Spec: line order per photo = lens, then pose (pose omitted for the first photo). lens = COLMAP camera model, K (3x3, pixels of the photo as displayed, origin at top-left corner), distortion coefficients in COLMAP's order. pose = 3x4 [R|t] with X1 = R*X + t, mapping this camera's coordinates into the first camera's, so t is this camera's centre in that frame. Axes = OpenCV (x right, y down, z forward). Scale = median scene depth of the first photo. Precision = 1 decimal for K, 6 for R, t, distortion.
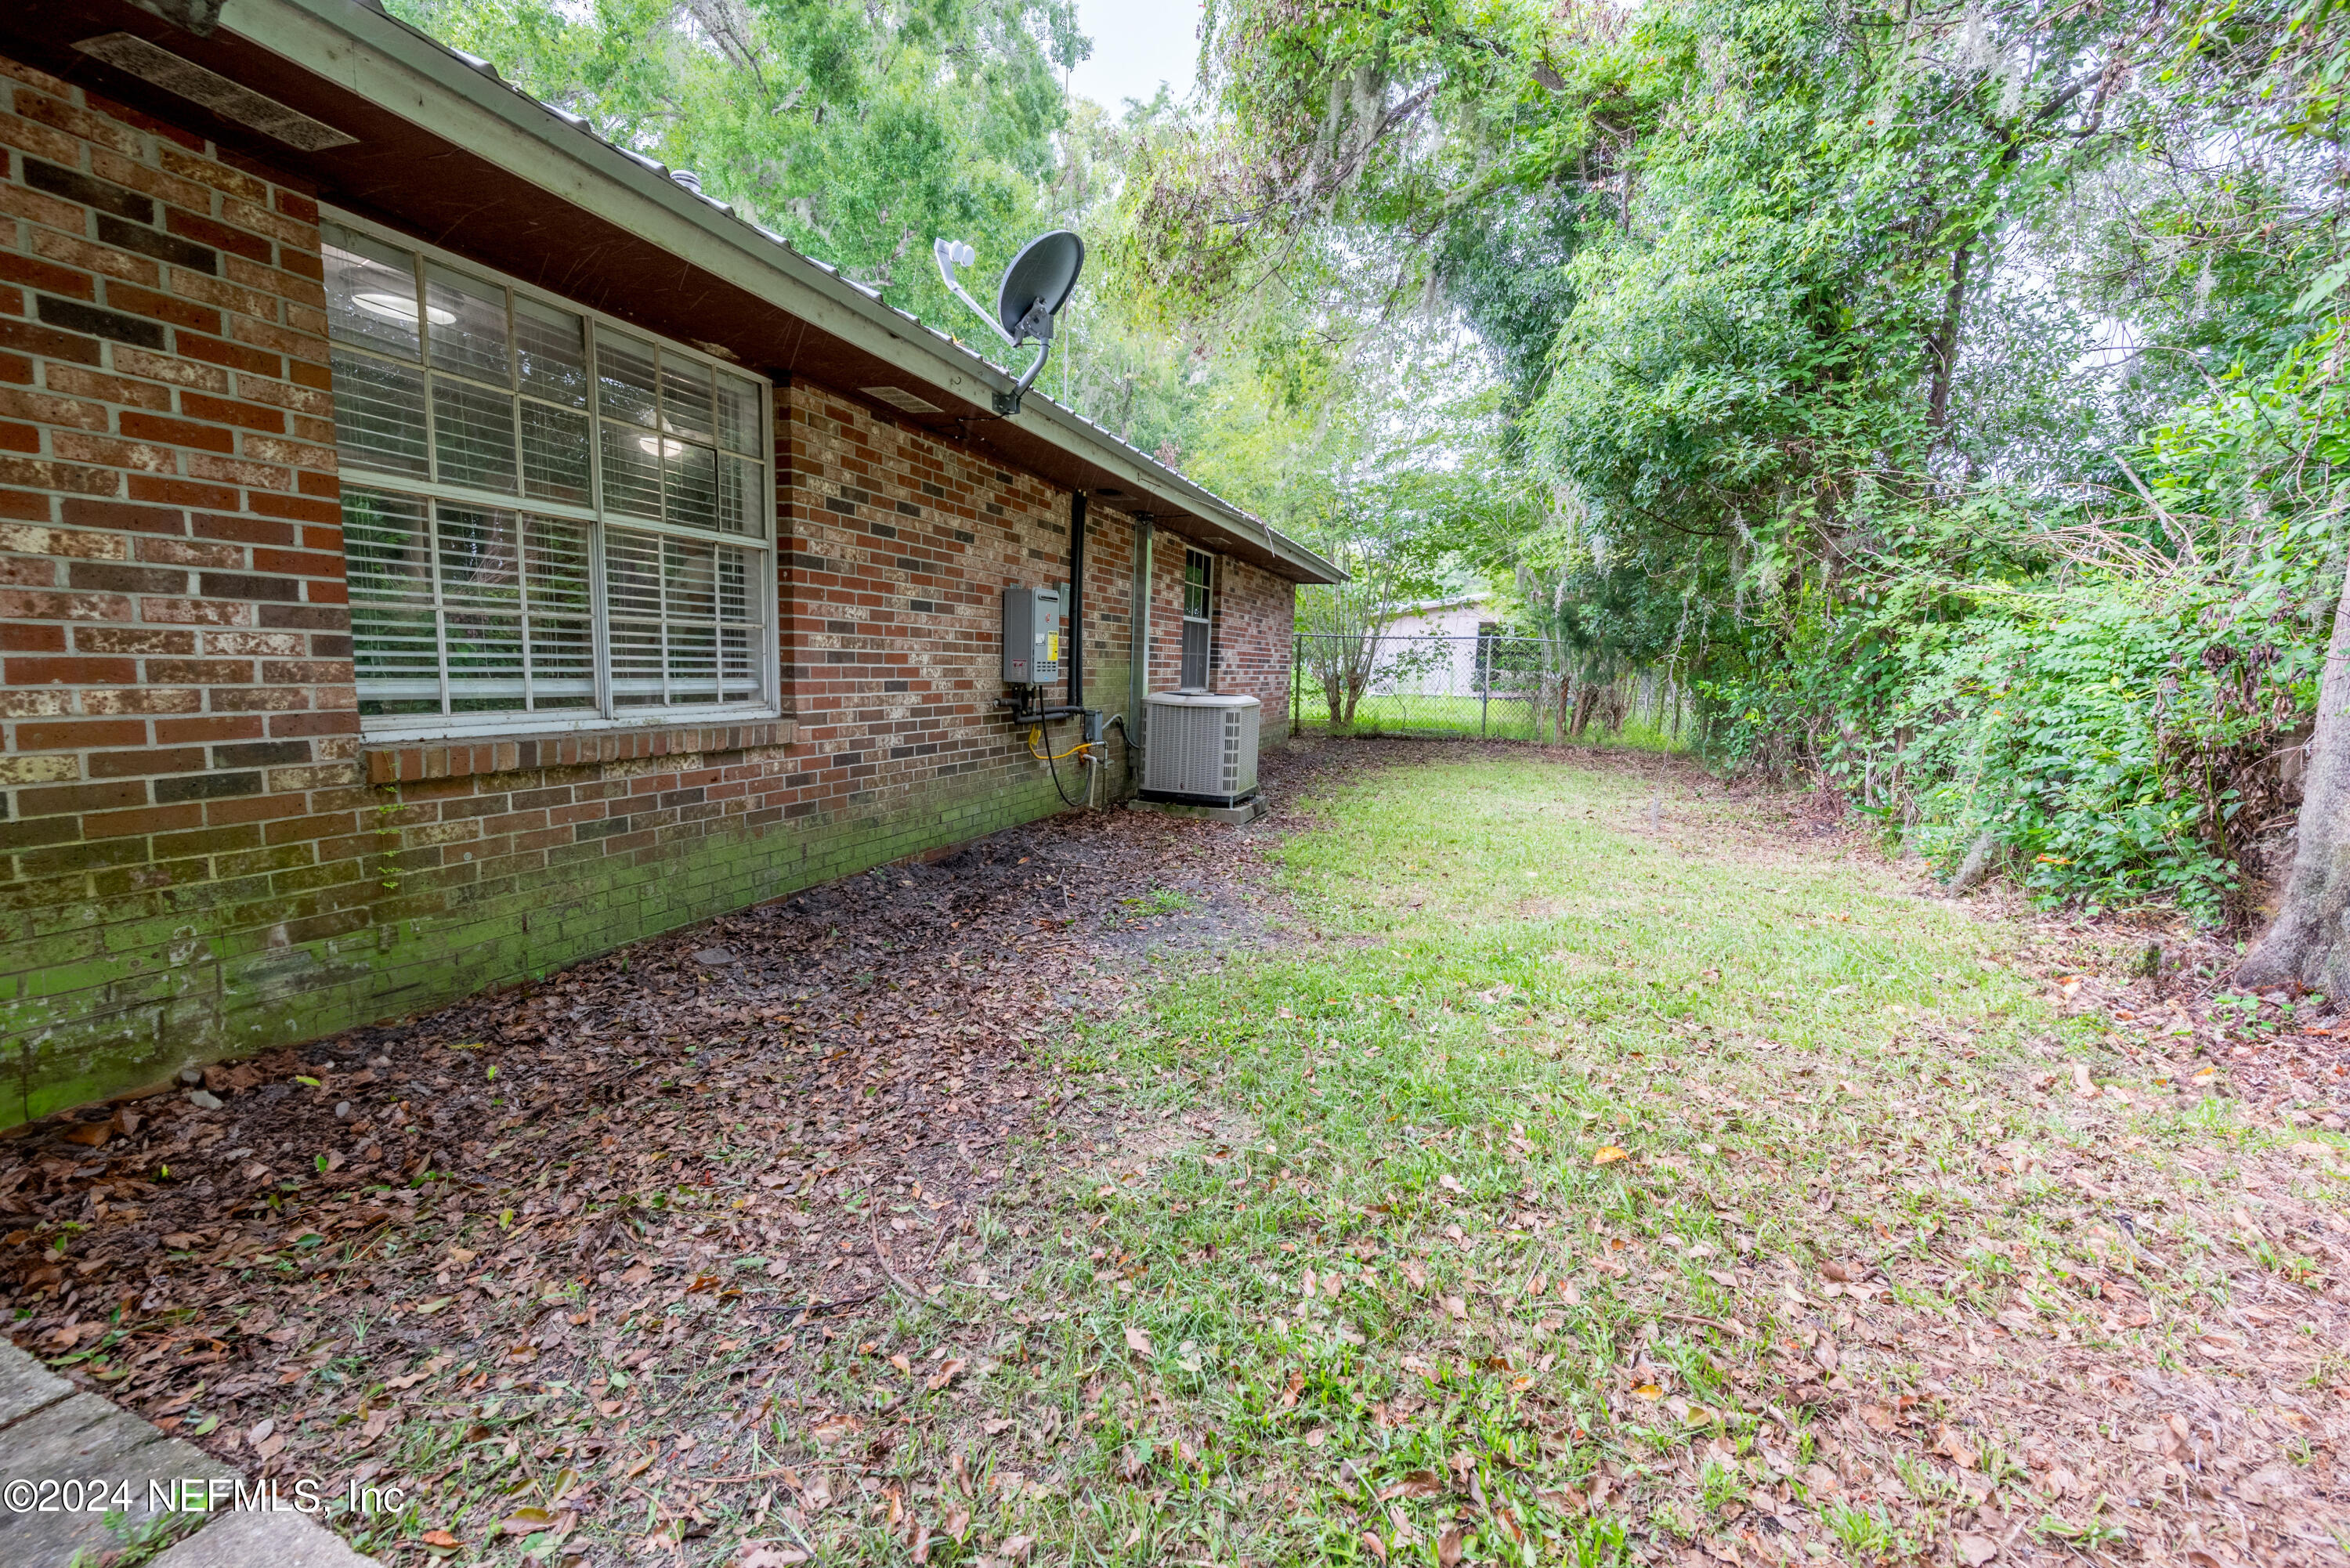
lens RADIAL K [[941.9, 0, 1175.0], [0, 941.9, 784.0], [0, 0, 1]] dist [-0.001032, -0.000484]
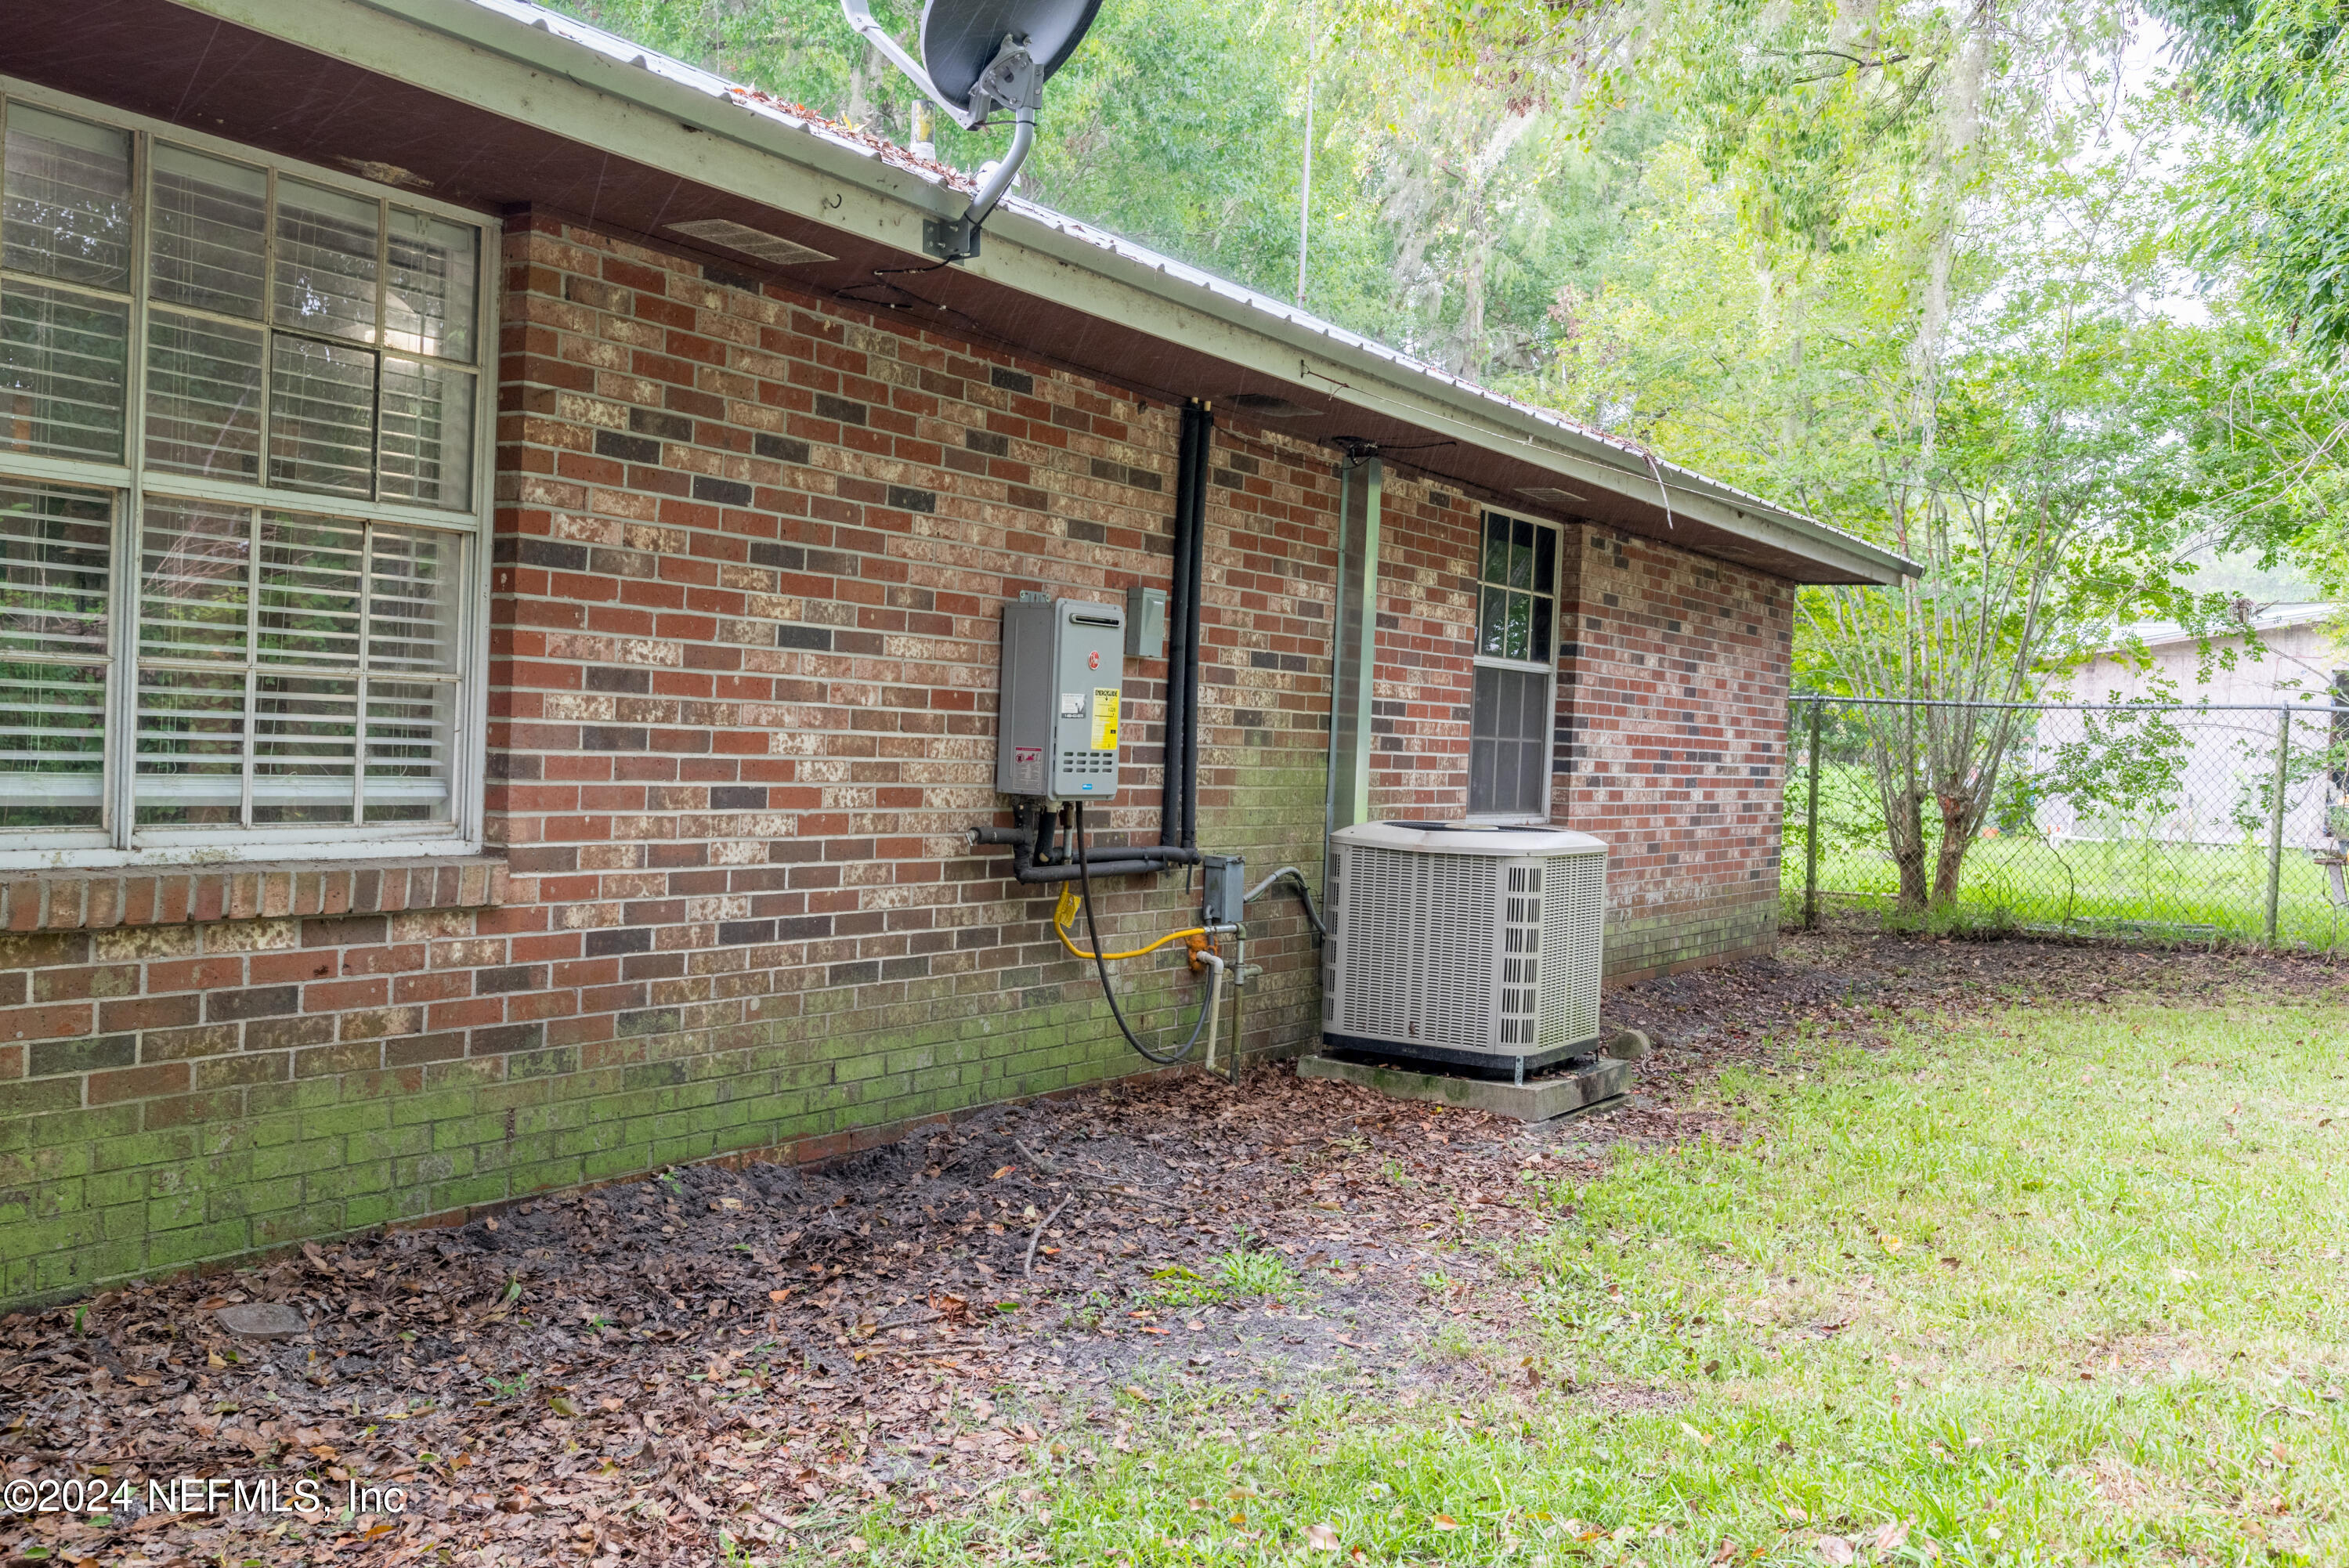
lens RADIAL K [[2085.2, 0, 1173.7], [0, 2085.2, 769.7], [0, 0, 1]] dist [-0.005671, 0.005784]
pose [[0.972571, 0.011167, -0.232338, 0.198103], [-0.039508, 0.992264, -0.117692, 0.001455], [0.229226, 0.123643, 0.965488, -0.007002]]
